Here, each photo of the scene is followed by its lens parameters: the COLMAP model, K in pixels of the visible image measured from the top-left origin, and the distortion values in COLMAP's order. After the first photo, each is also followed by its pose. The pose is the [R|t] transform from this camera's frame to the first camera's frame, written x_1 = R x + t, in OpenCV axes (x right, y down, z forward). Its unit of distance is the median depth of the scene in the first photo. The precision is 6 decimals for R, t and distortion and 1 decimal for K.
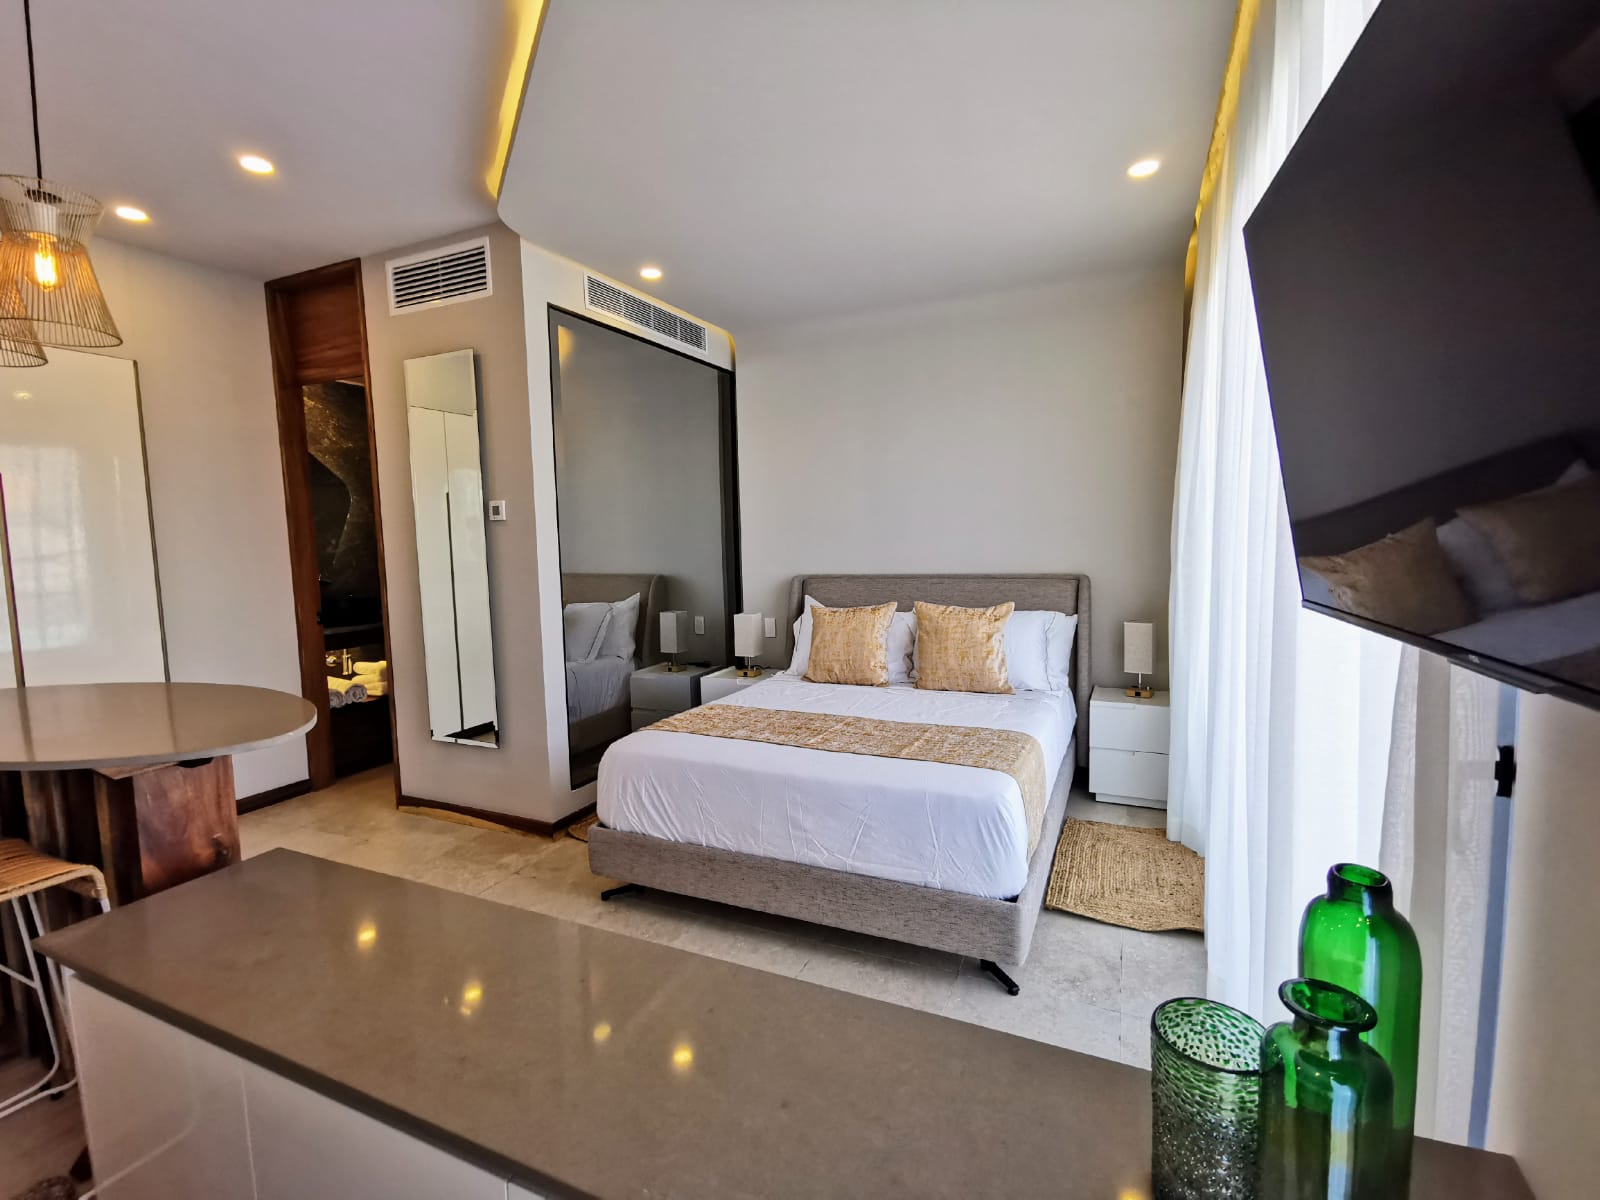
lens RADIAL K [[734.7, 0, 801.4], [0, 734.7, 596.3], [0, 0, 1]] dist [0.000763, -0.000173]
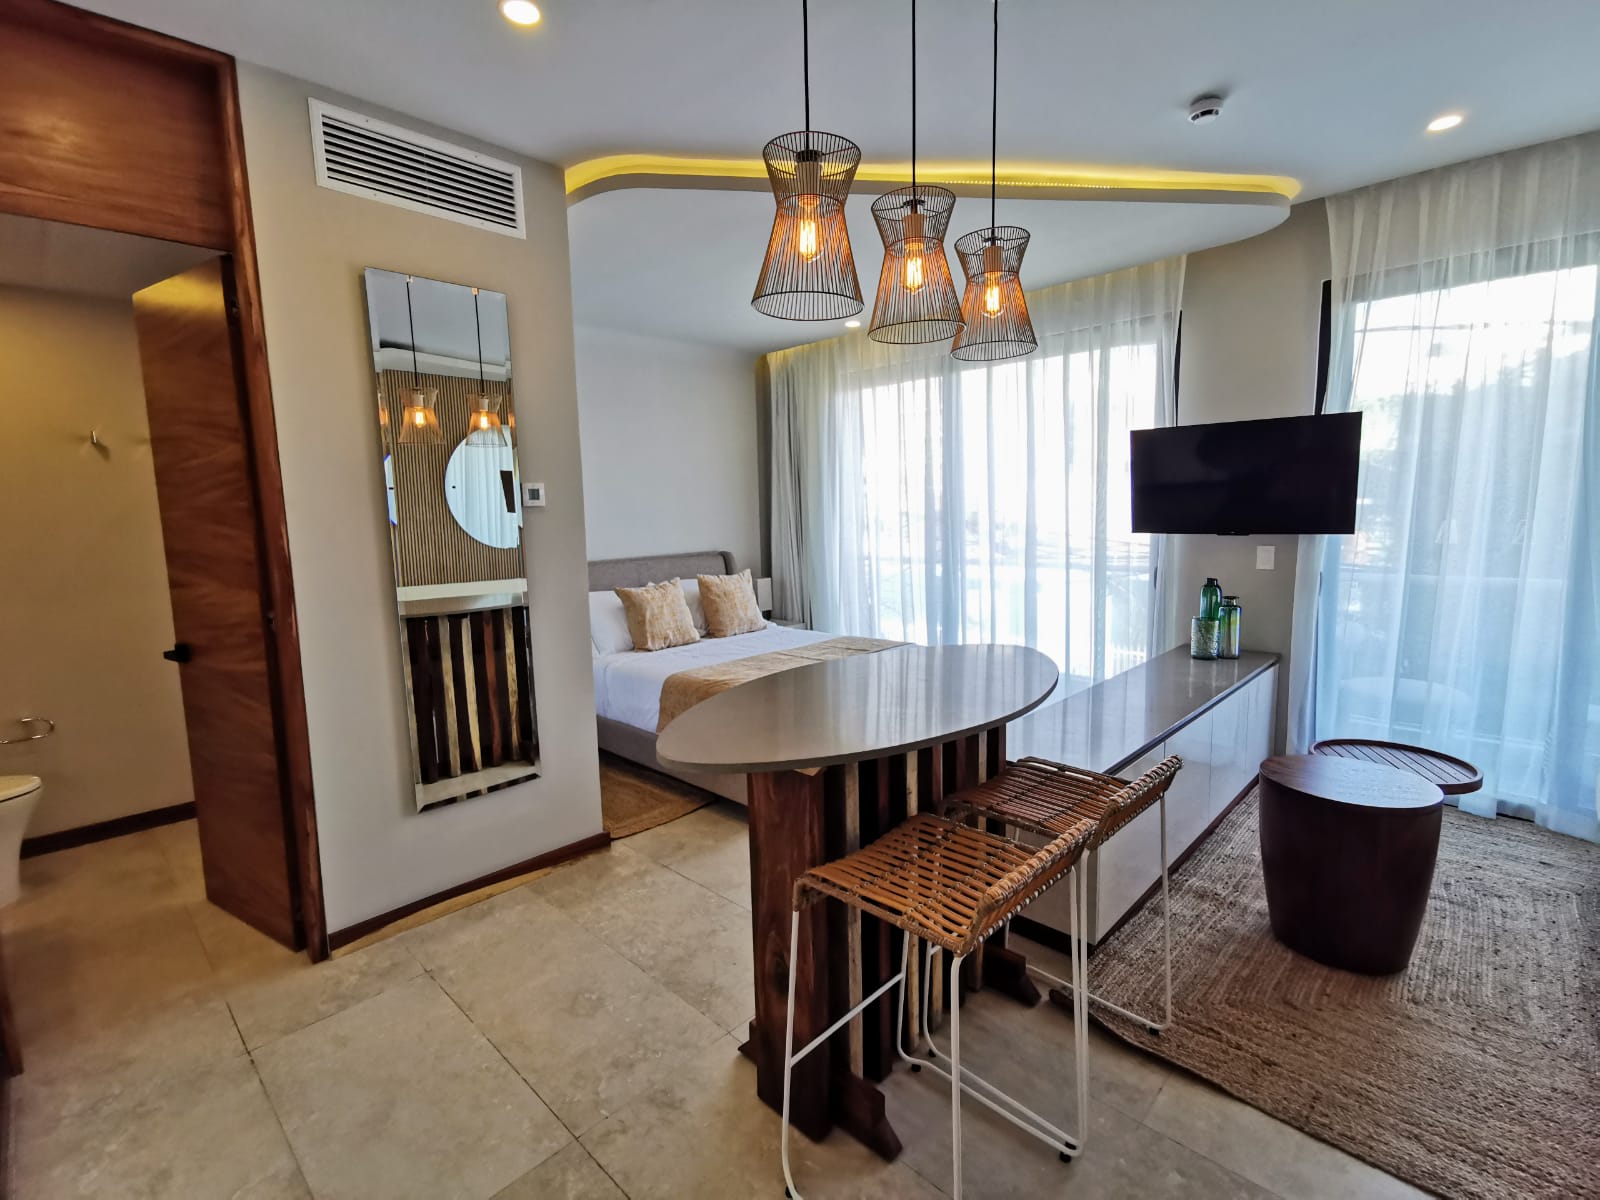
lens RADIAL K [[734.7, 0, 804.4], [0, 734.7, 599.9], [0, 0, 1]] dist [0.000763, -0.000173]
pose [[0.334035, -0.102487, 0.936972, -1.065154], [0.103776, 0.992026, 0.071513, -0.023358], [-0.936830, 0.073348, 0.342008, 0.408934]]
